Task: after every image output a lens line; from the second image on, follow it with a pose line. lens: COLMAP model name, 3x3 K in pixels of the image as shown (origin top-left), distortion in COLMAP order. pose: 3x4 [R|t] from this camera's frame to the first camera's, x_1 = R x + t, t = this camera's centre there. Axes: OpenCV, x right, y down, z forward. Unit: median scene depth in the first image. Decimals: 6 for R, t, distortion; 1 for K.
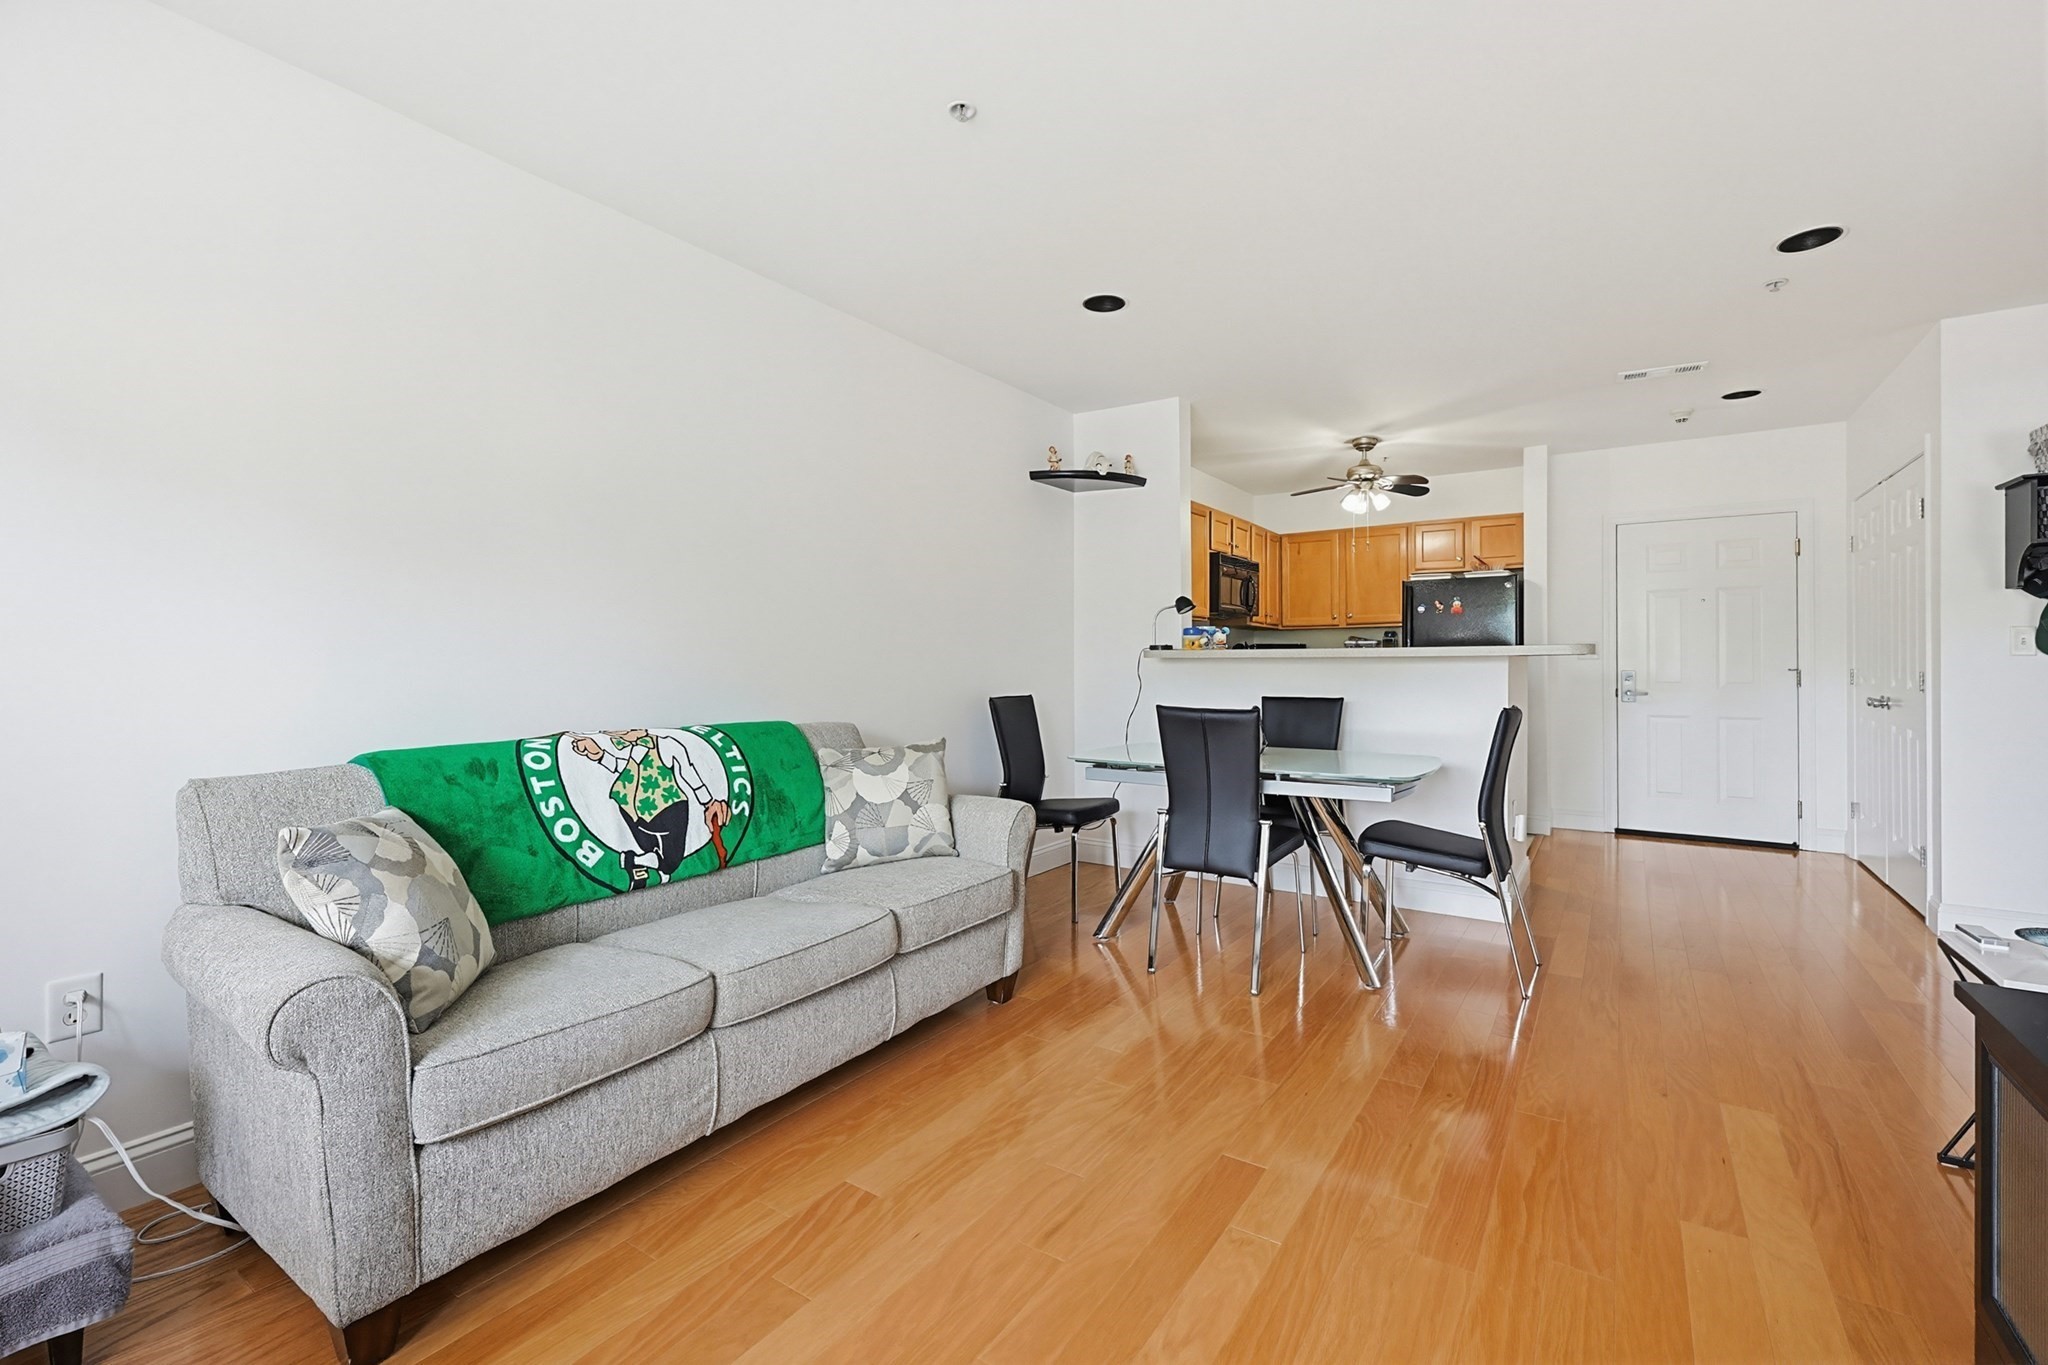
lens RADIAL K [[881.9, 0, 1041.3], [0, 881.9, 664.3], [0, 0, 1]] dist [-0.000800, 0.000178]
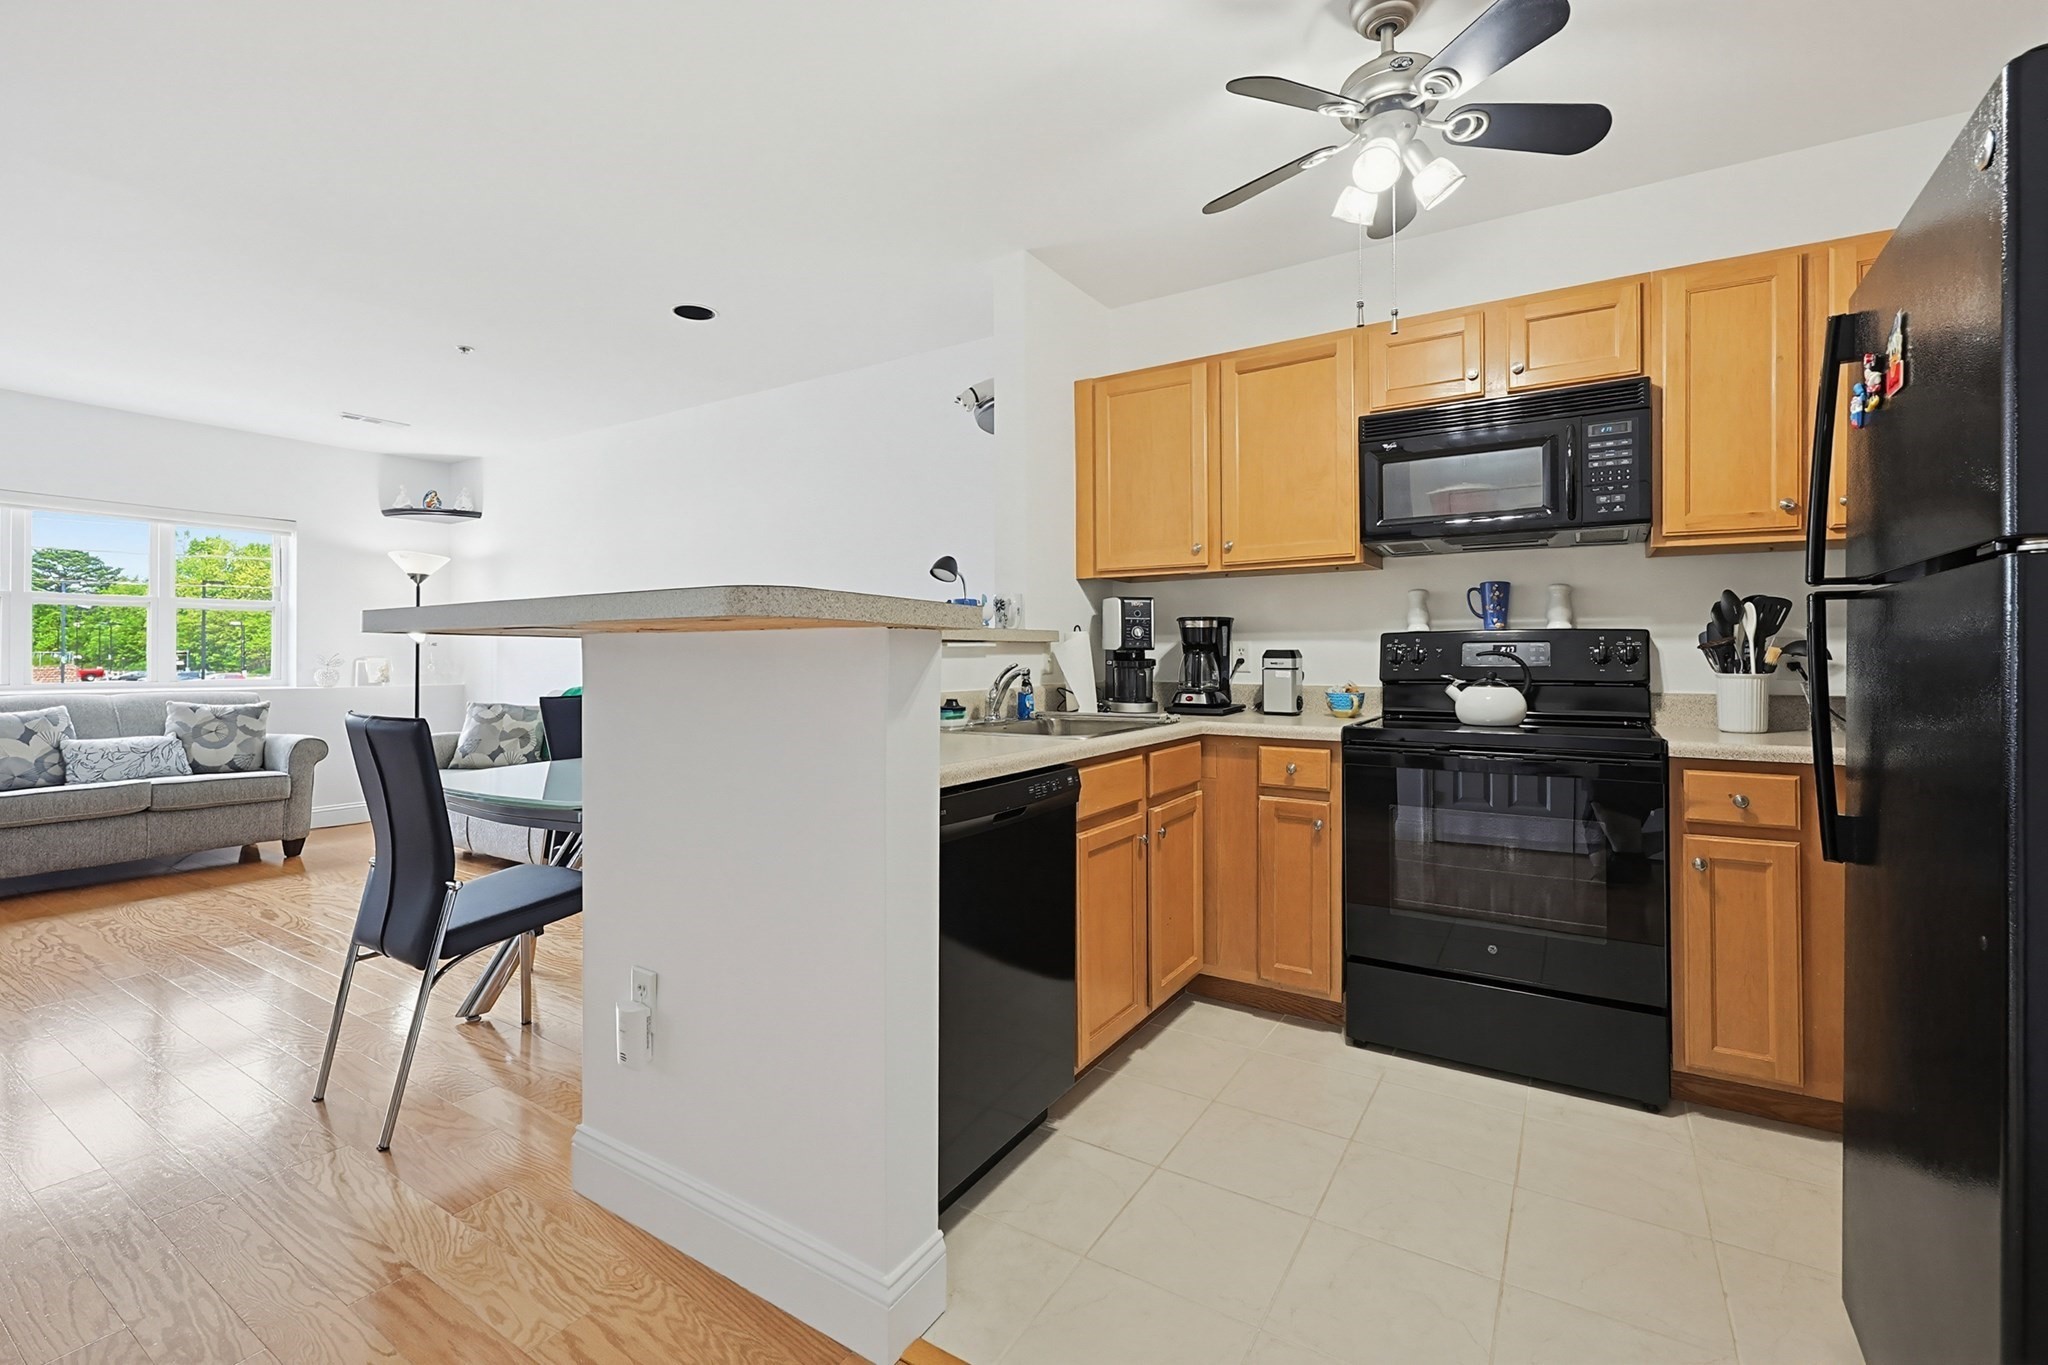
lens RADIAL K [[881.9, 0, 1041.3], [0, 881.9, 664.3], [0, 0, 1]] dist [-0.000800, 0.000178]
pose [[0.031832, 0.010558, -0.999437, 0.822231], [-0.002969, 0.999941, 0.010469, 0.001529], [0.999489, 0.002634, 0.031861, 0.989943]]
